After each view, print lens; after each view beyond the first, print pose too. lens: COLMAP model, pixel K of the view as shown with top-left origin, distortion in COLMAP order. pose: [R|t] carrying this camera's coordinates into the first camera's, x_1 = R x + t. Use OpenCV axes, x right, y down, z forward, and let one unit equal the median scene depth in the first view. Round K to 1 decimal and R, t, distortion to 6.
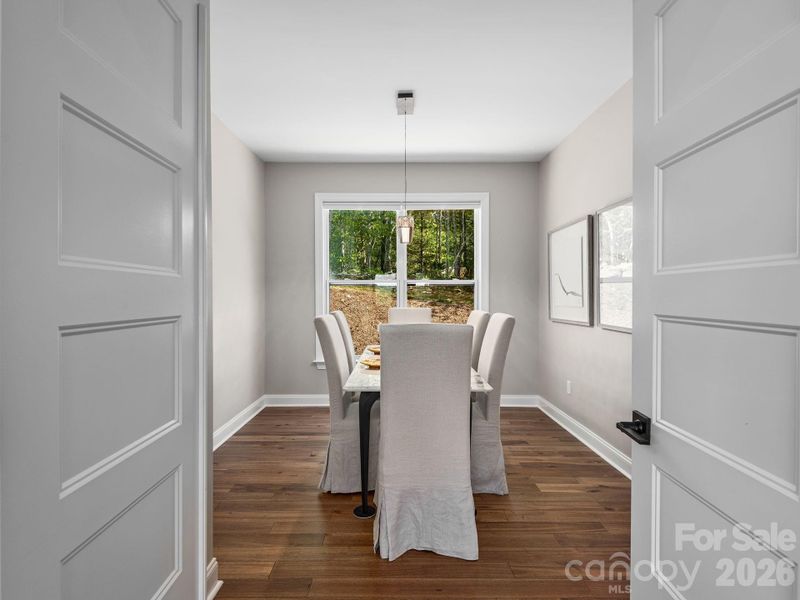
lens RADIAL K [[410.1, 0, 400.6], [0, 410.1, 295.9], [0, 0, 1]] dist [0.003467, -0.000744]
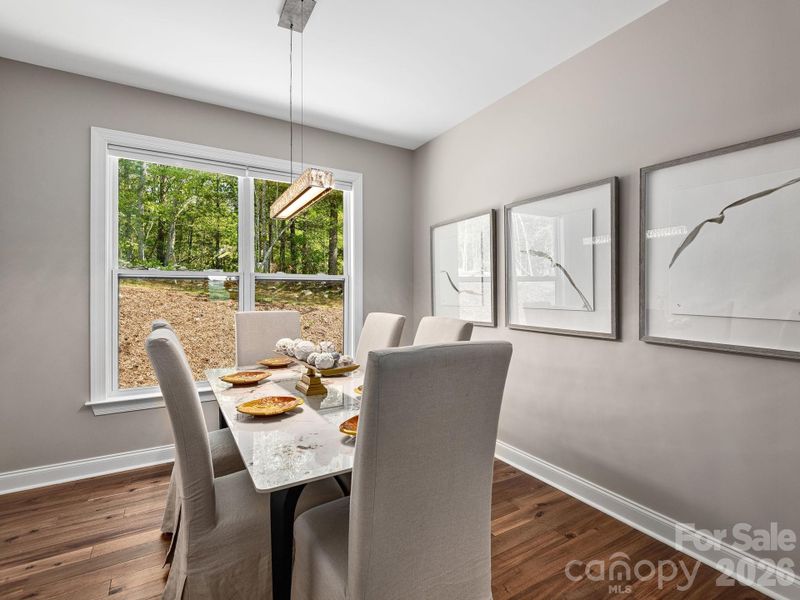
lens RADIAL K [[366.6, 0, 400.8], [0, 366.6, 291.8], [0, 0, 1]] dist [0.002383, -0.001081]
pose [[0.832136, 0.001486, 0.554569, -0.149692], [0.001435, 0.999987, -0.004833, -0.002605], [-0.554570, 0.004817, 0.832123, 0.341592]]
